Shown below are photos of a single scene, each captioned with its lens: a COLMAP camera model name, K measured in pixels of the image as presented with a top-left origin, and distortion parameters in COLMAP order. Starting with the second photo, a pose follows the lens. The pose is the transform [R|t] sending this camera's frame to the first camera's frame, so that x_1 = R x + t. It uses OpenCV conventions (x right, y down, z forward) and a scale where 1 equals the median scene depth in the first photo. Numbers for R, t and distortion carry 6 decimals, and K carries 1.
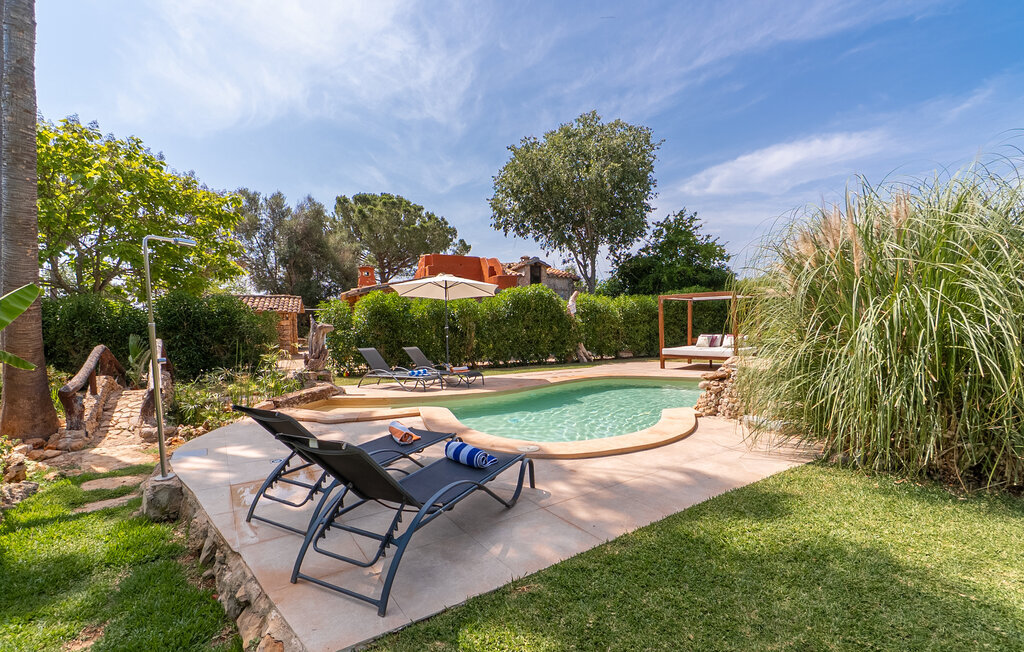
lens RADIAL K [[442.4, 0, 523.6], [0, 442.4, 376.0], [0, 0, 1]] dist [-0.005441, 0.000339]
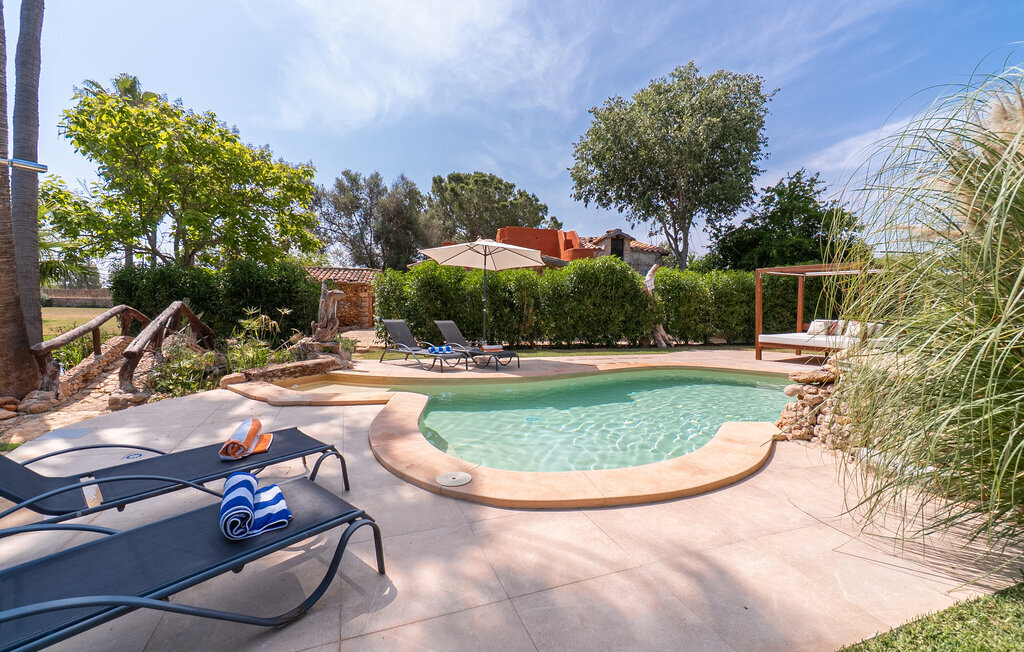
lens RADIAL K [[442.4, 0, 520.7], [0, 442.4, 338.8], [0, 0, 1]] dist [-0.005441, 0.000339]
pose [[0.972800, 0.044970, -0.227242, 0.051046], [-0.054102, 0.997952, -0.034116, -0.003267], [0.225242, 0.045482, 0.973241, 0.087747]]
